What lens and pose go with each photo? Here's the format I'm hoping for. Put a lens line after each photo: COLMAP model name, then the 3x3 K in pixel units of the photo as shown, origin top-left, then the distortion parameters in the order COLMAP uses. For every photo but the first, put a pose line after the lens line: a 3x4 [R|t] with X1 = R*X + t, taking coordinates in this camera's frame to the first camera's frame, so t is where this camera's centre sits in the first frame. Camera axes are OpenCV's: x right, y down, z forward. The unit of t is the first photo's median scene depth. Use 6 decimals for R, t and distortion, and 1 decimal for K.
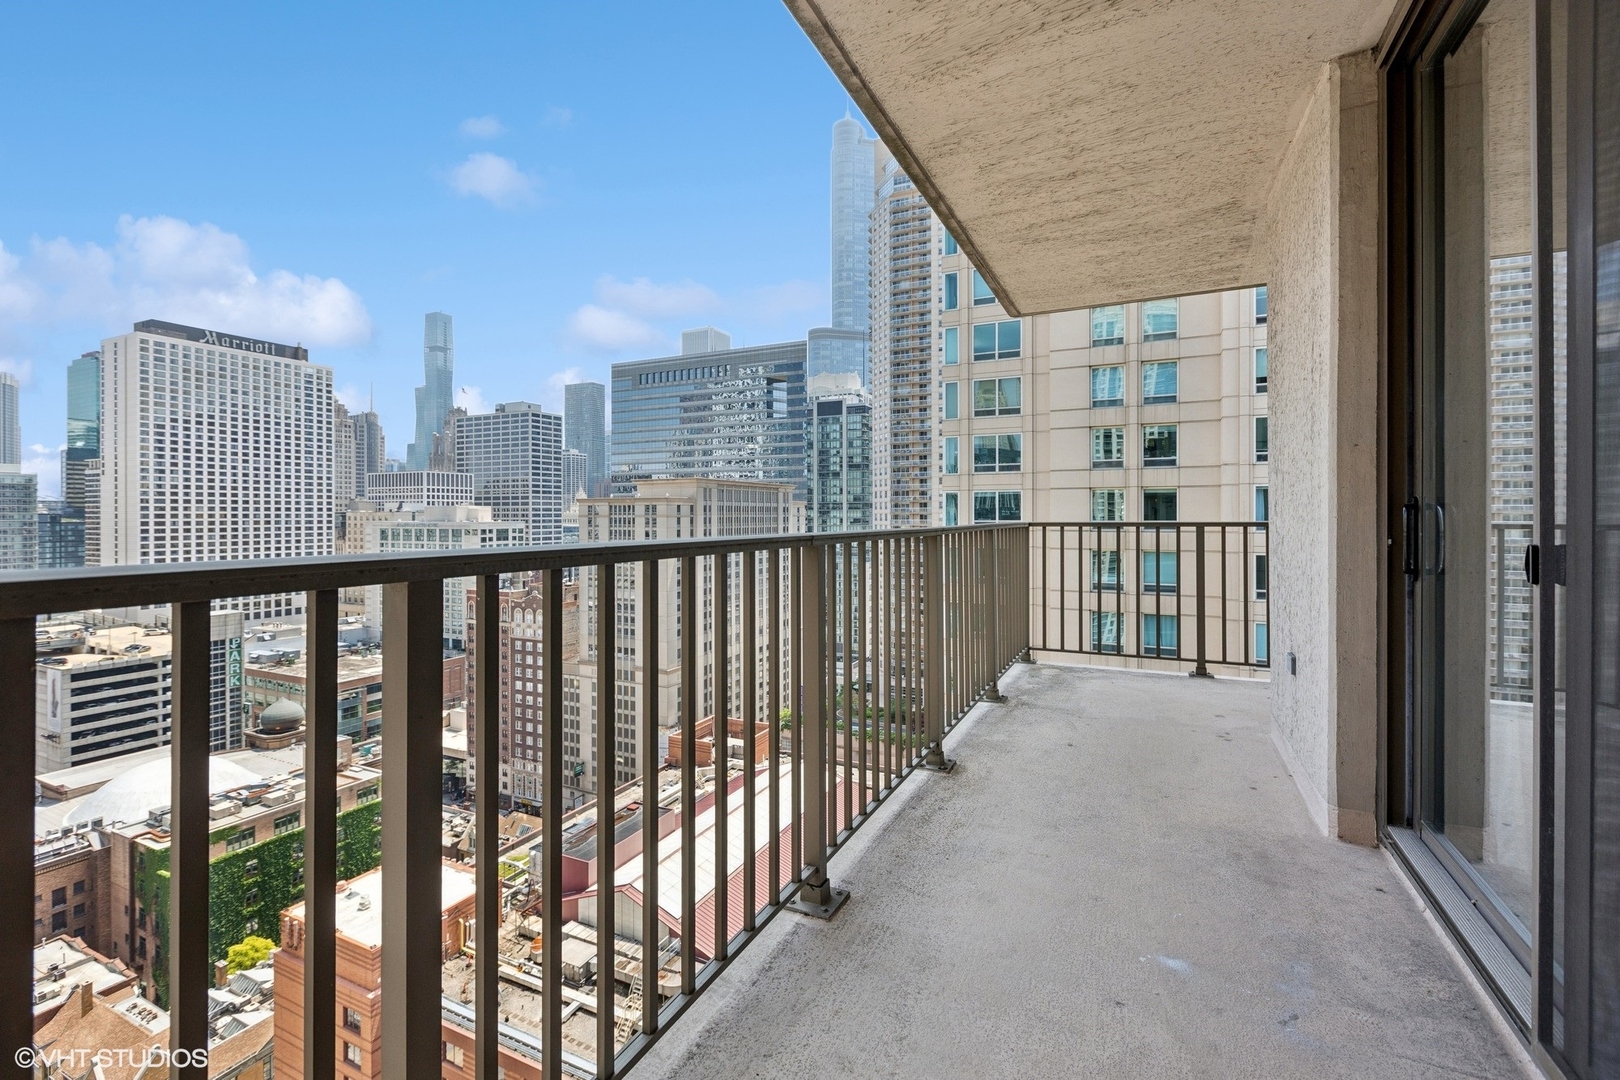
lens RADIAL K [[717.6, 0, 800.7], [0, 717.6, 517.8], [0, 0, 1]] dist [-0.001022, -0.001354]
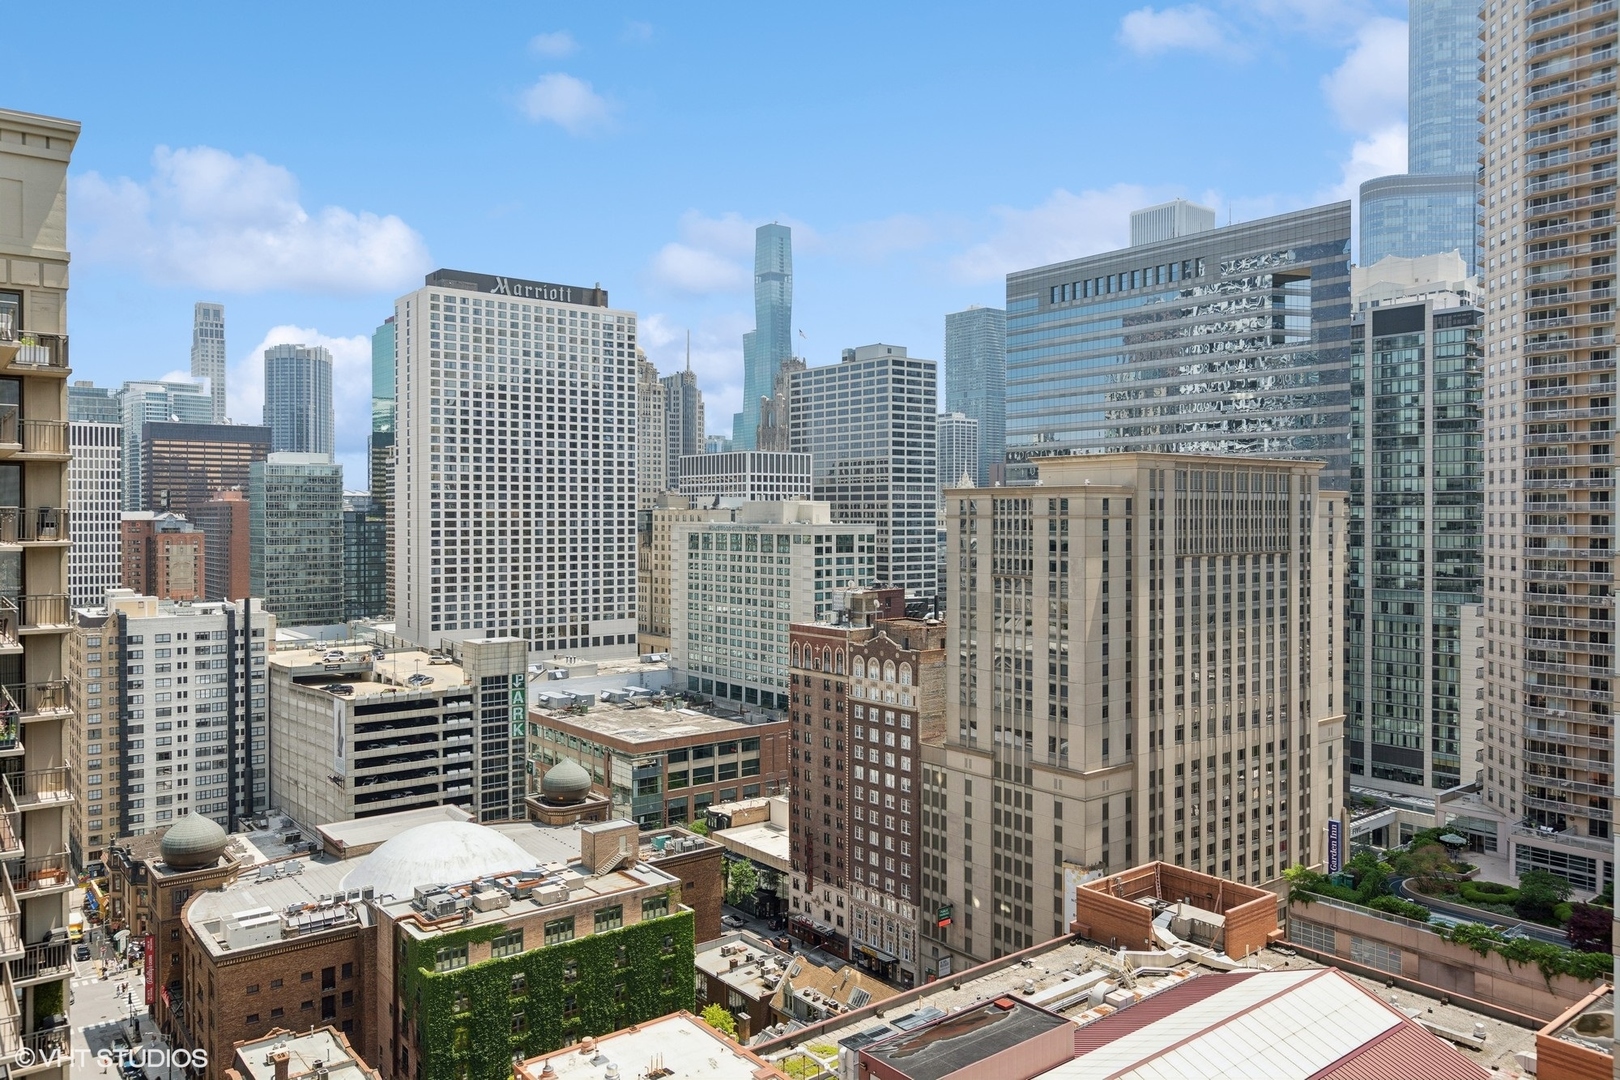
lens RADIAL K [[1140.2, 0, 801.1], [0, 1140.2, 523.7], [0, 0, 1]] dist [0.002485, -0.002864]
pose [[0.901915, 0.005623, -0.431877, 0.007003], [-0.003611, 0.999978, 0.005479, -0.000683], [0.431899, -0.003382, 0.901916, 0.021431]]
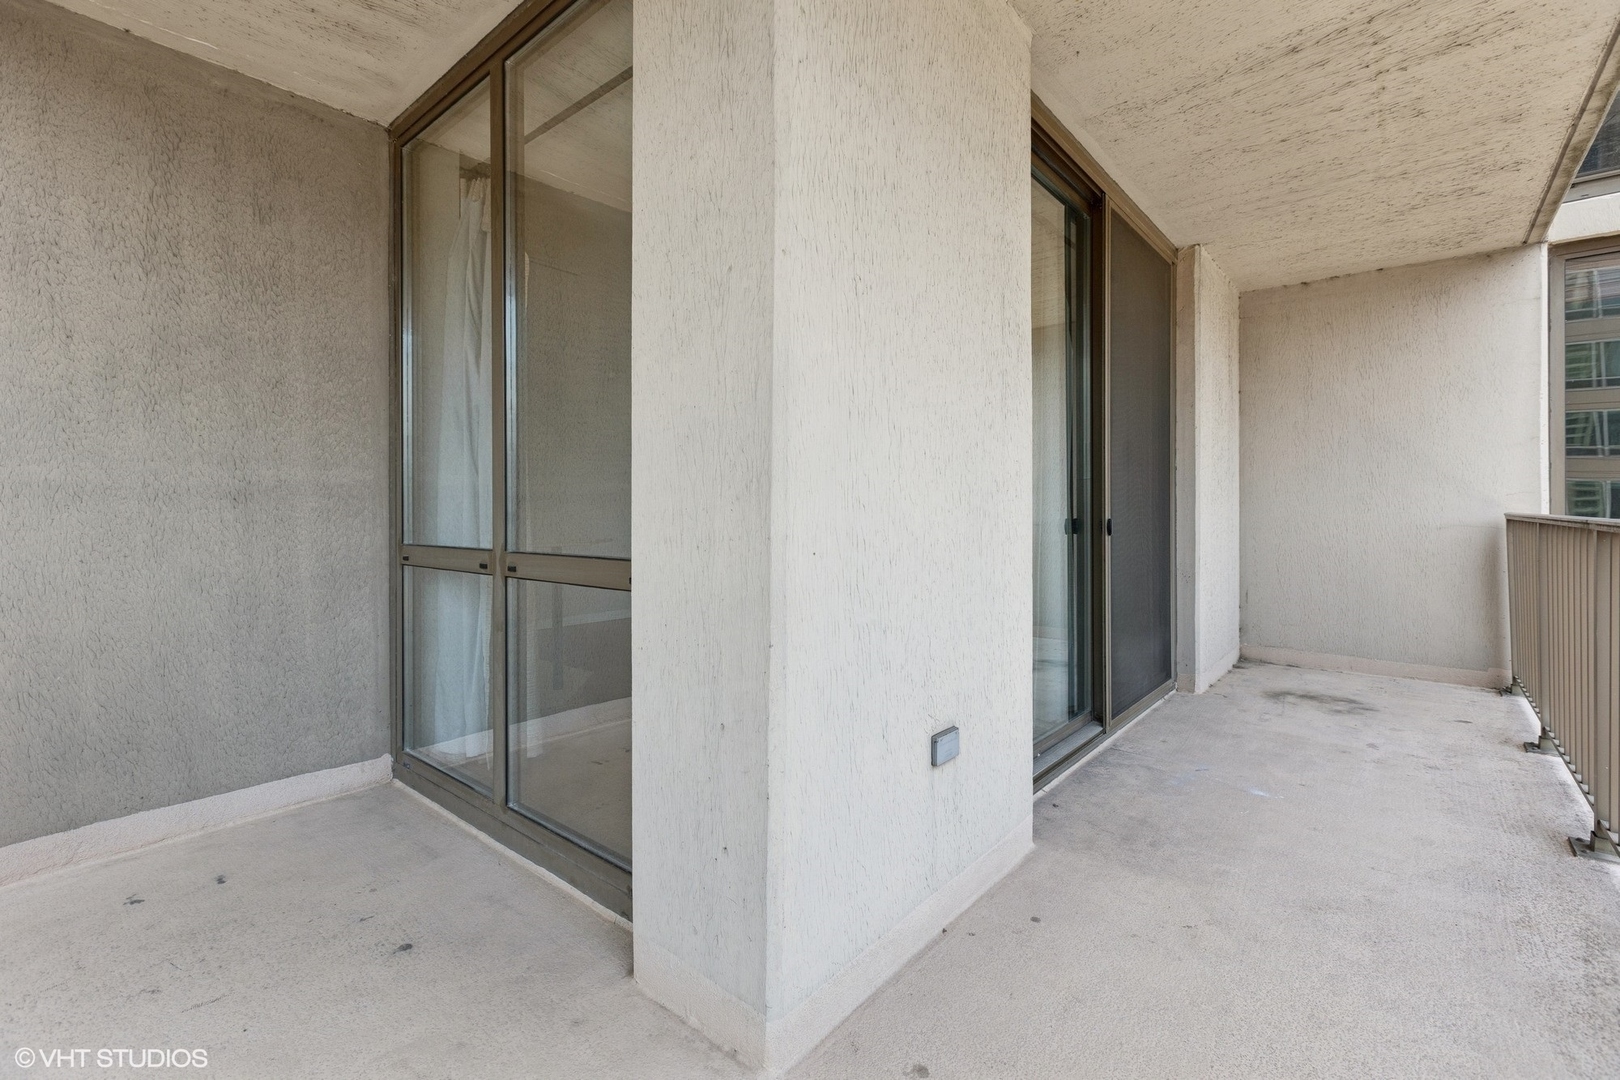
lens RADIAL K [[715.5, 0, 798.4], [0, 715.5, 513.2], [0, 0, 1]] dist [-0.001228, -0.000846]
pose [[-0.968588, 0.006028, 0.248597, 0.089621], [0.007935, 0.999946, 0.006671, -0.000428], [-0.248544, 0.008434, -0.968584, 0.223742]]
